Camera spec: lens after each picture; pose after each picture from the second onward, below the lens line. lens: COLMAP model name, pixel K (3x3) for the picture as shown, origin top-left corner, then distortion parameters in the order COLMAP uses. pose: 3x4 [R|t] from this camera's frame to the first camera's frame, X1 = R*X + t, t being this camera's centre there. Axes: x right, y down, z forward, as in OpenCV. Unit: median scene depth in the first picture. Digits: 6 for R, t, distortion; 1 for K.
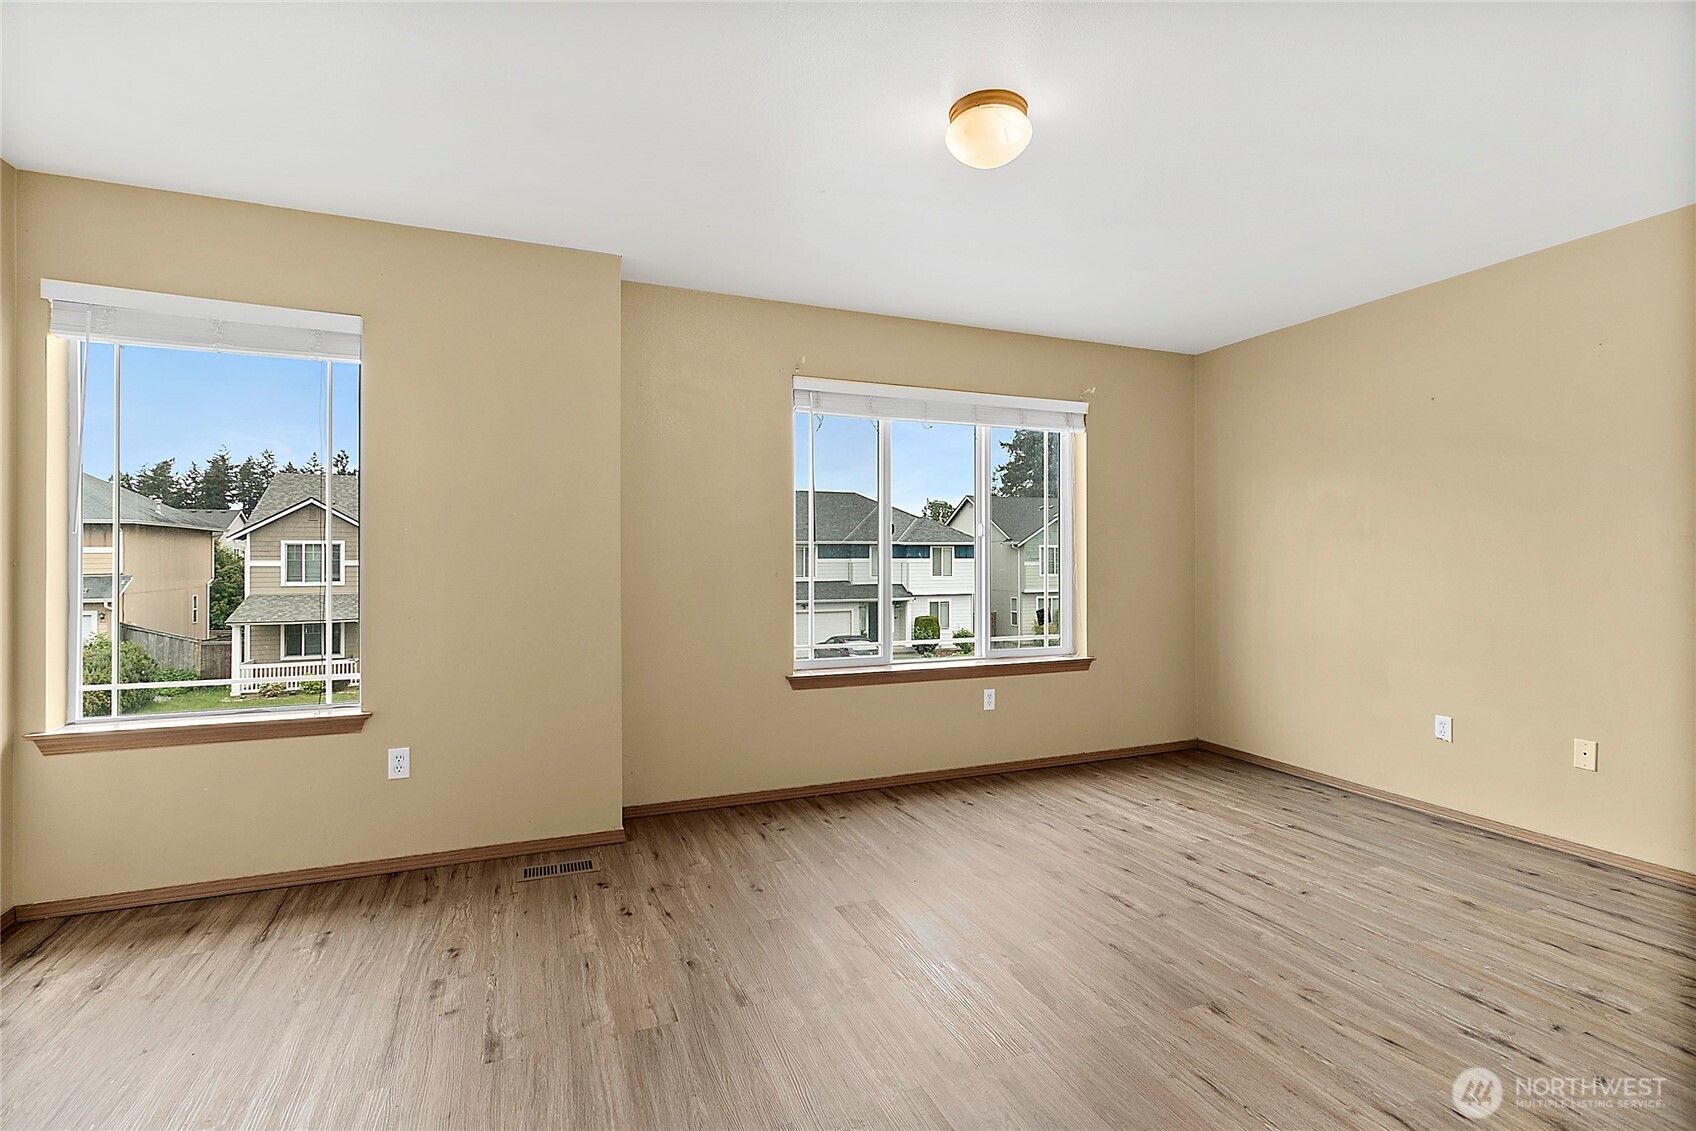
lens RADIAL K [[793.1, 0, 852.3], [0, 793.1, 562.0], [0, 0, 1]] dist [0.001681, 0.000785]
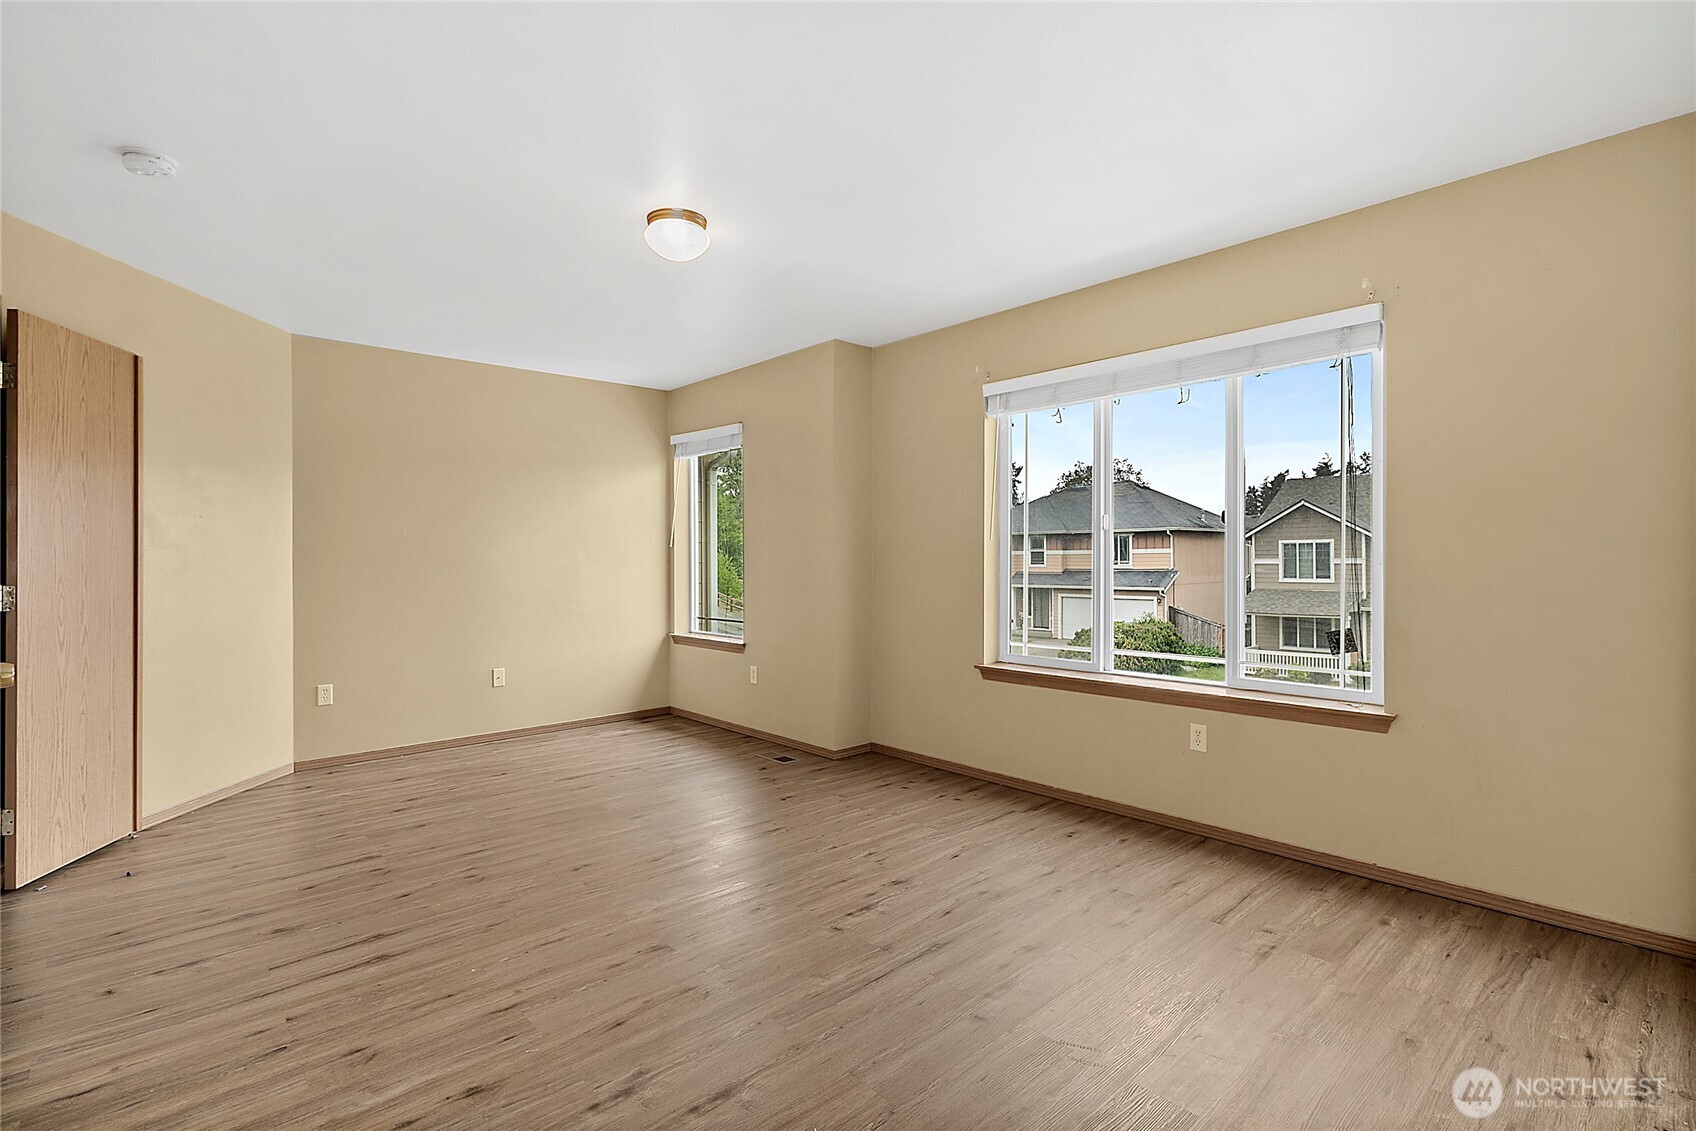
lens RADIAL K [[793.1, 0, 847.7], [0, 793.1, 568.5], [0, 0, 1]] dist [0.001681, 0.000785]
pose [[0.337327, 0.010588, -0.941328, 0.896251], [-0.000816, 0.999940, 0.010955, 0.000998], [0.941387, -0.002928, 0.337315, 0.481456]]
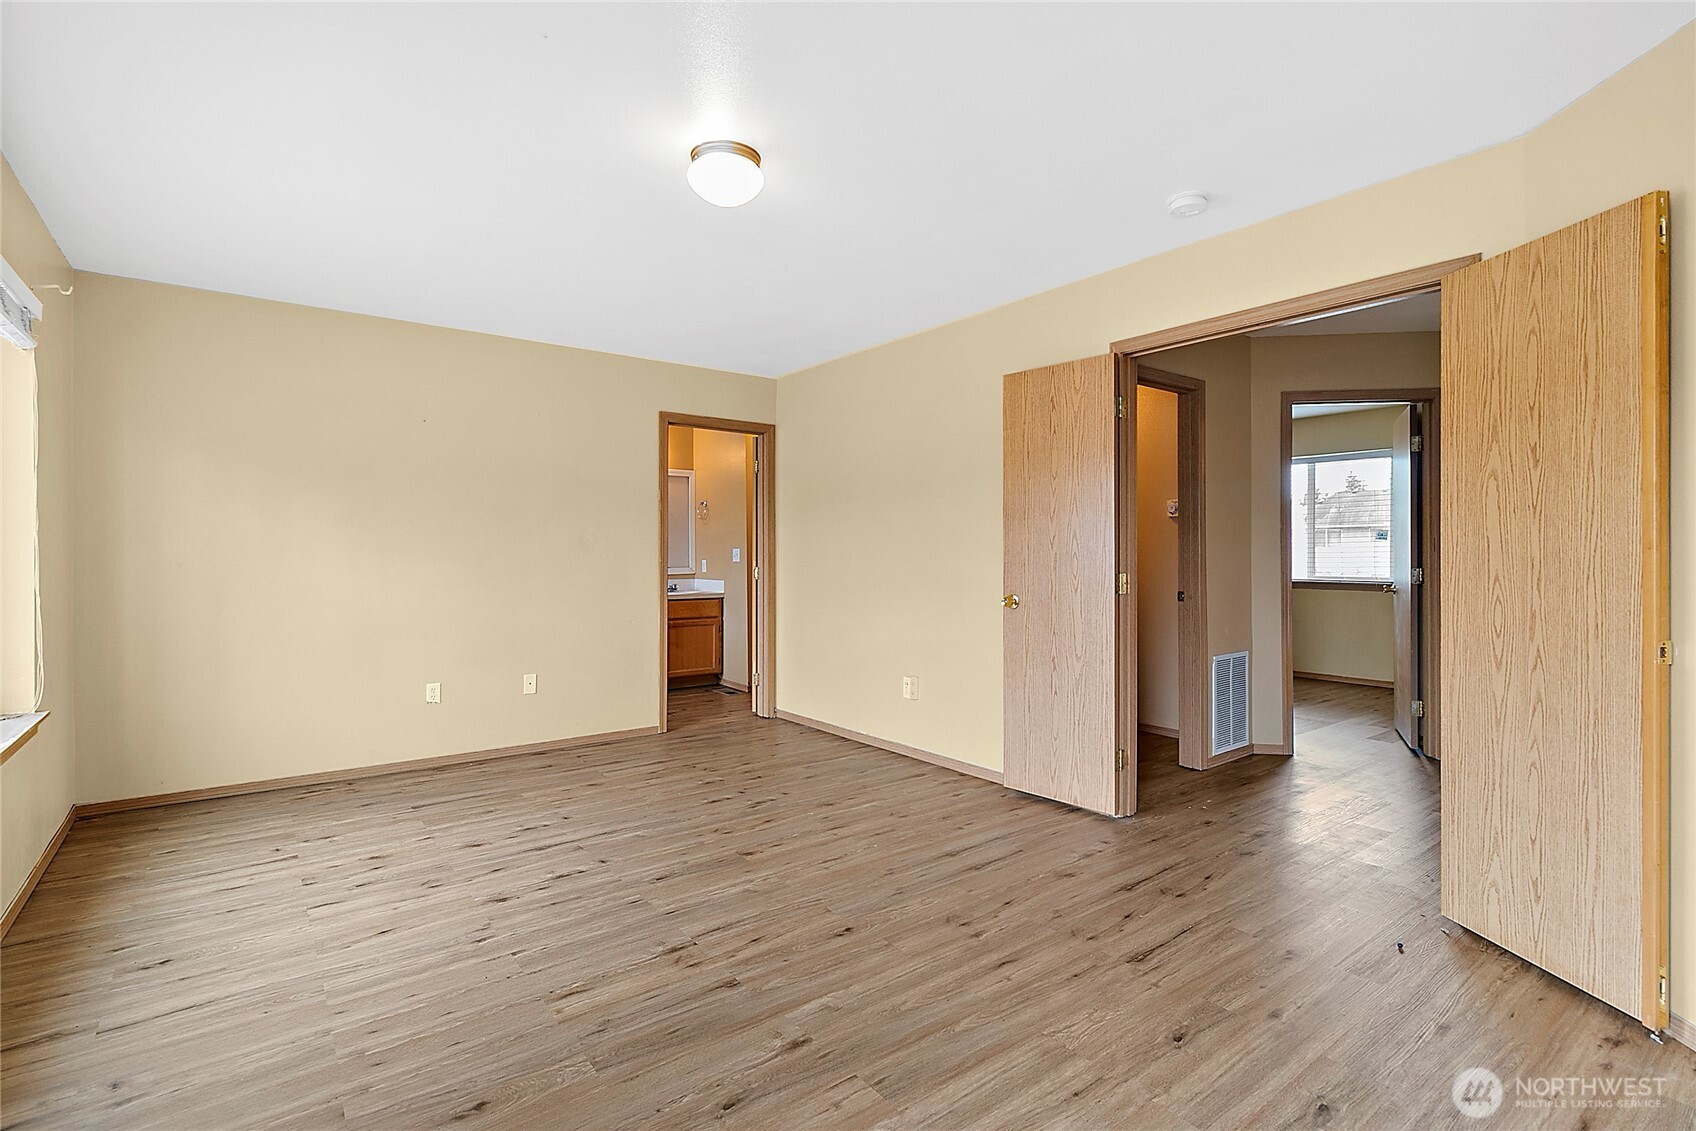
lens RADIAL K [[793.1, 0, 854.8], [0, 793.1, 563.9], [0, 0, 1]] dist [0.001681, 0.000785]
pose [[-0.260296, -0.010313, 0.965474, -0.572002], [0.005119, 0.999914, 0.012061, -0.001149], [-0.965515, 0.008082, -0.260221, 0.656483]]
